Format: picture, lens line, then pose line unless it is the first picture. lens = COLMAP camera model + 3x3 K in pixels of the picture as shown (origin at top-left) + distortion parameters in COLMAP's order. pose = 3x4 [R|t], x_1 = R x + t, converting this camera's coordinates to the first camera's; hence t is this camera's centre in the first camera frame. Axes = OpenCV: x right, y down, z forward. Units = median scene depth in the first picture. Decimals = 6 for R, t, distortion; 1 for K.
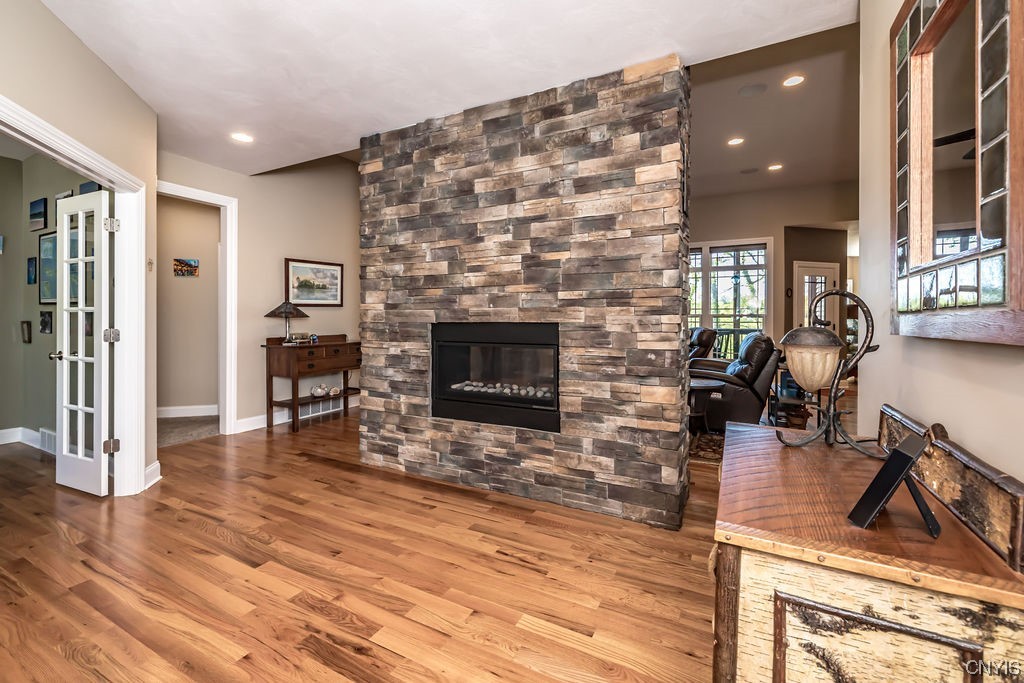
lens RADIAL K [[447.2, 0, 512.0], [0, 447.2, 341.5], [0, 0, 1]] dist [0.000017, -0.000058]
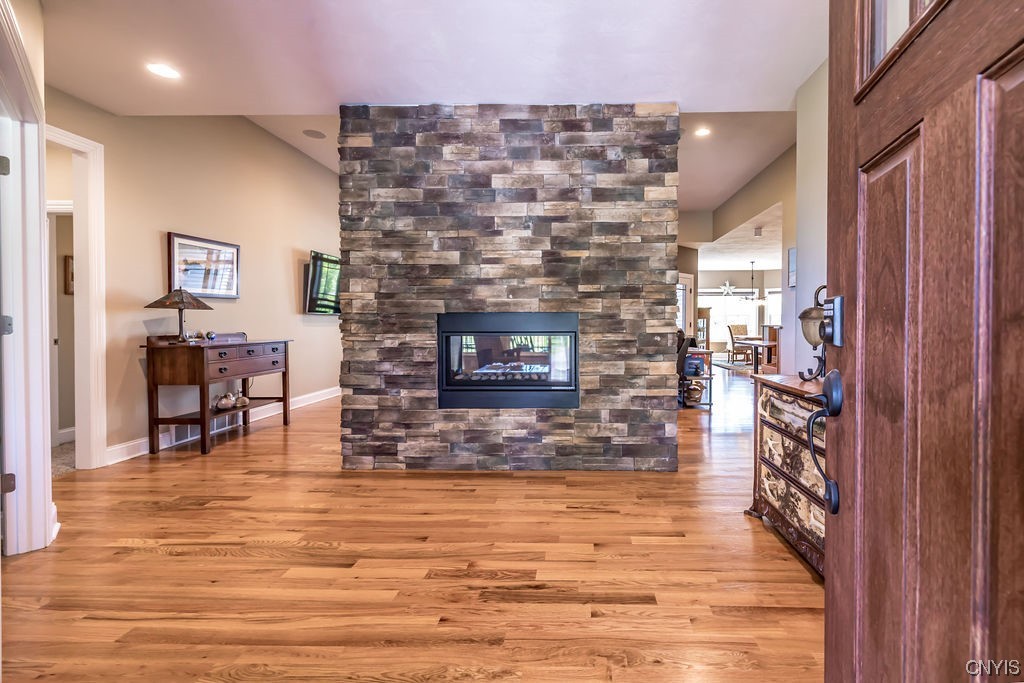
lens RADIAL K [[456.4, 0, 587.2], [0, 456.4, 356.4], [0, 0, 1]] dist [-0.000089, -0.000071]
pose [[0.886295, -0.036293, 0.461696, -0.404927], [0.024832, 0.999215, 0.030877, 0.034136], [-0.462454, -0.015901, 0.886501, -0.049968]]
